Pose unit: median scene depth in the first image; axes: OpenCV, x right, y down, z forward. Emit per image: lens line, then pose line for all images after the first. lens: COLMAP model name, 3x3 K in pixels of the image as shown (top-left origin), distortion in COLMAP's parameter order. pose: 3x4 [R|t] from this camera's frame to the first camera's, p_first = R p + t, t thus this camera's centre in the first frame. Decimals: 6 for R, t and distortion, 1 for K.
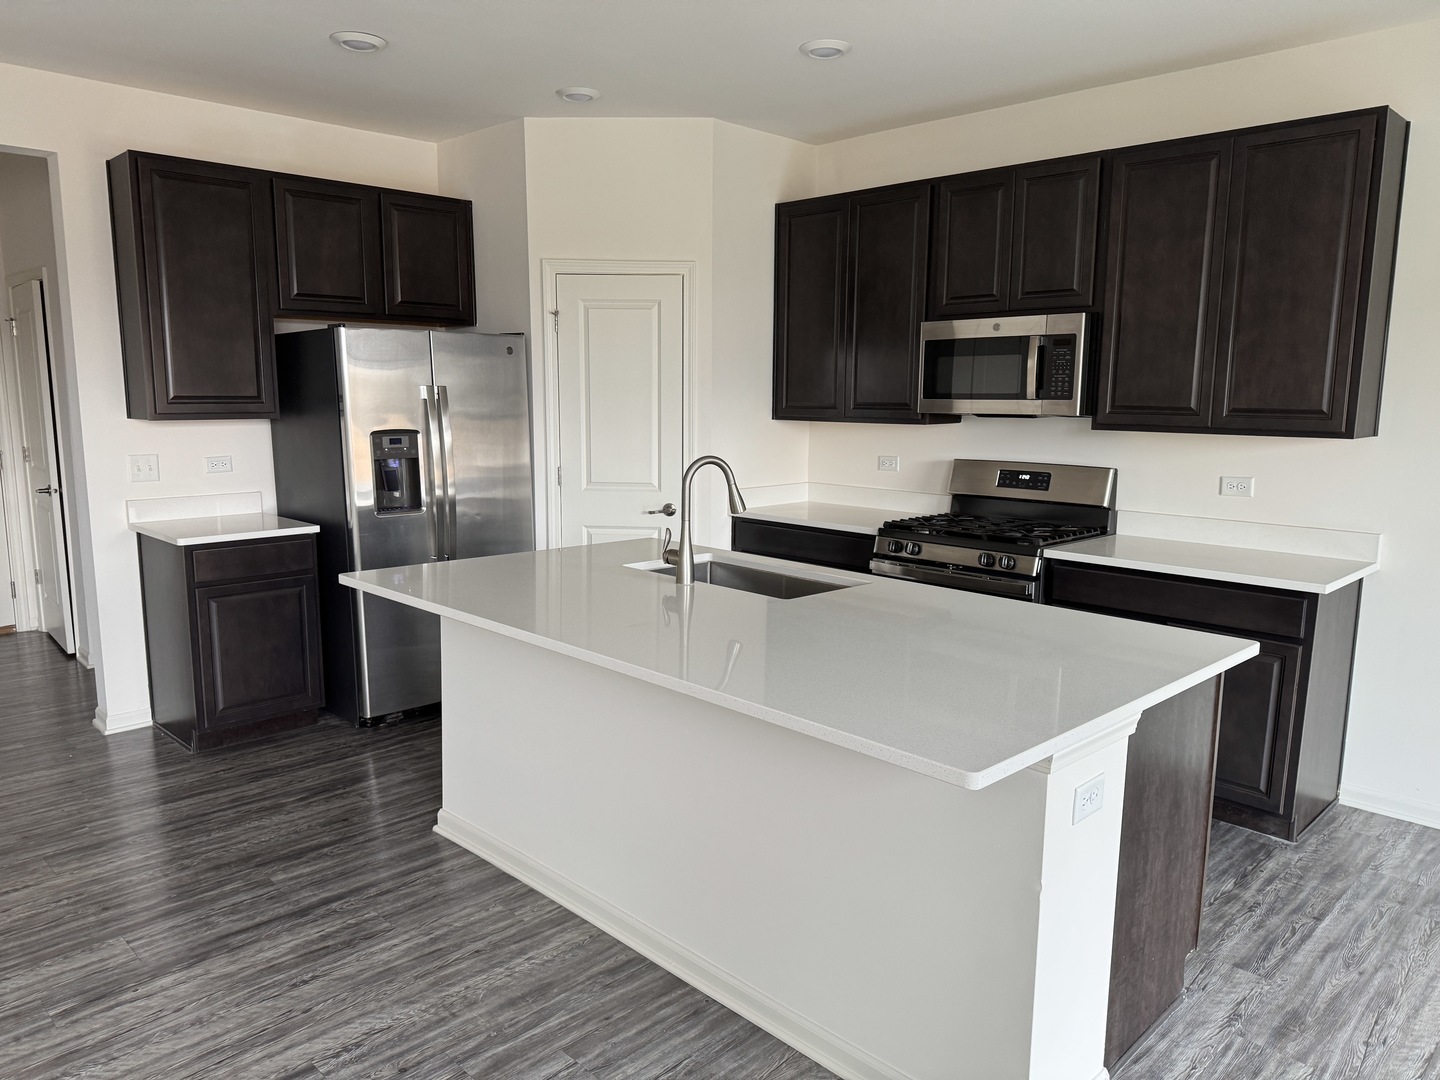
lens RADIAL K [[1025.5, 0, 720.0], [0, 1025.5, 540.0], [0, 0, 1]] dist [0.053452, 0.000333]
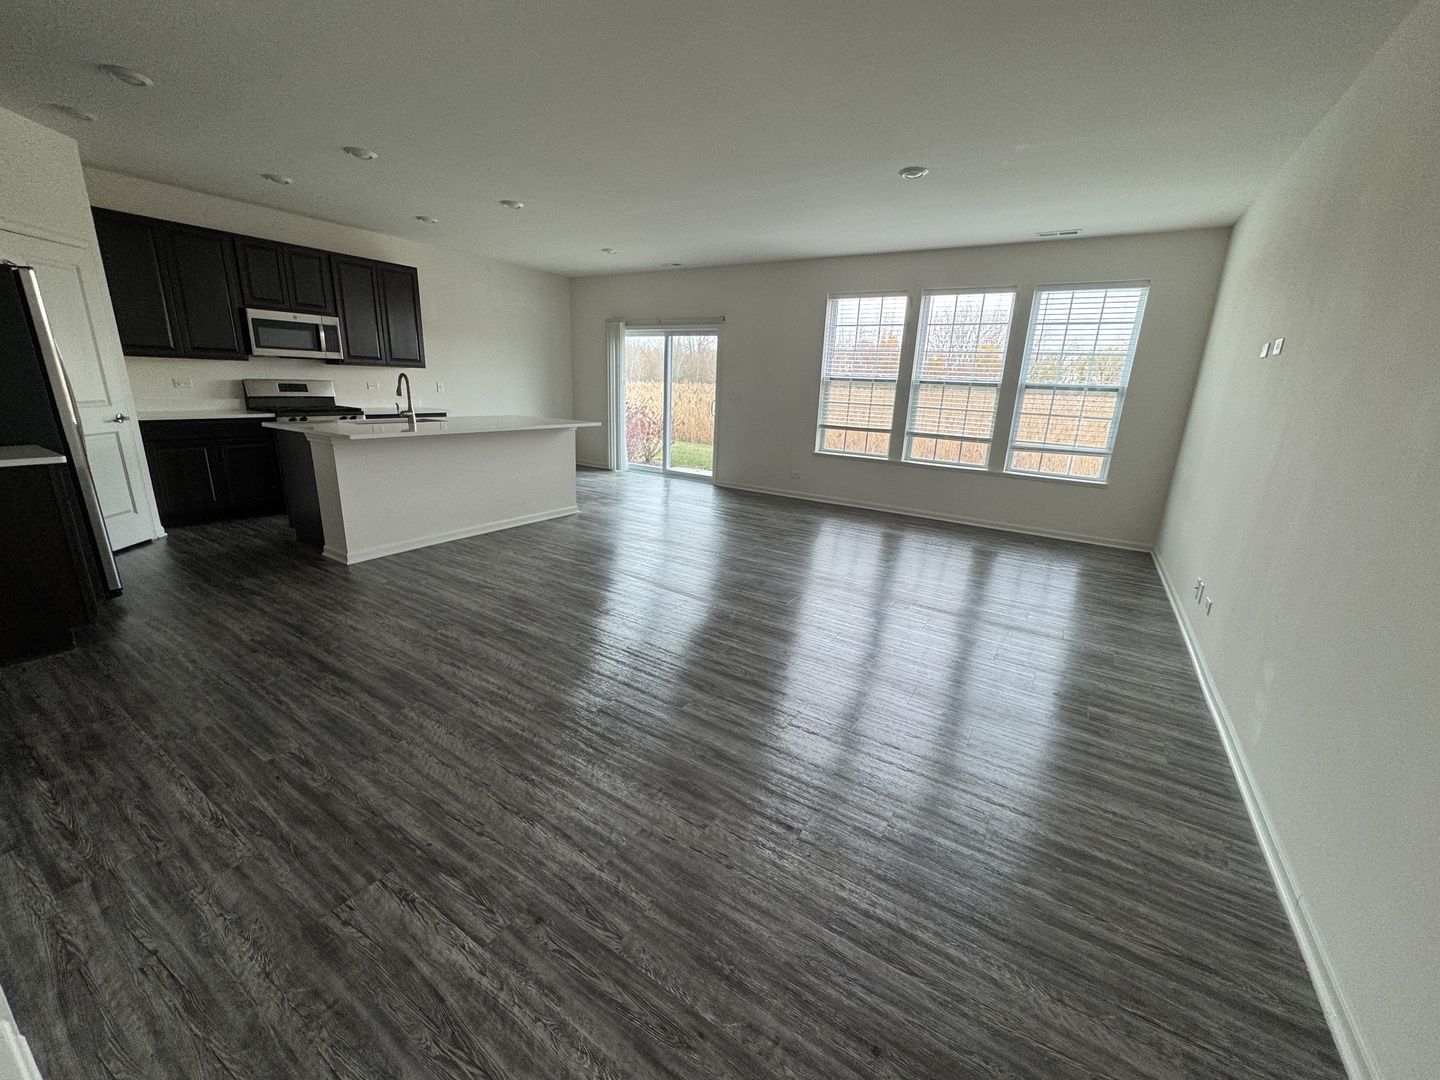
lens RADIAL K [[568.9, 0, 716.2], [0, 568.9, 529.6], [0, 0, 1]] dist [-0.000956, -0.000427]
pose [[-0.200939, -0.270336, 0.941564, -1.270465], [0.103442, 0.949939, 0.294816, -0.038175], [-0.974127, 0.156637, -0.162915, 0.397300]]
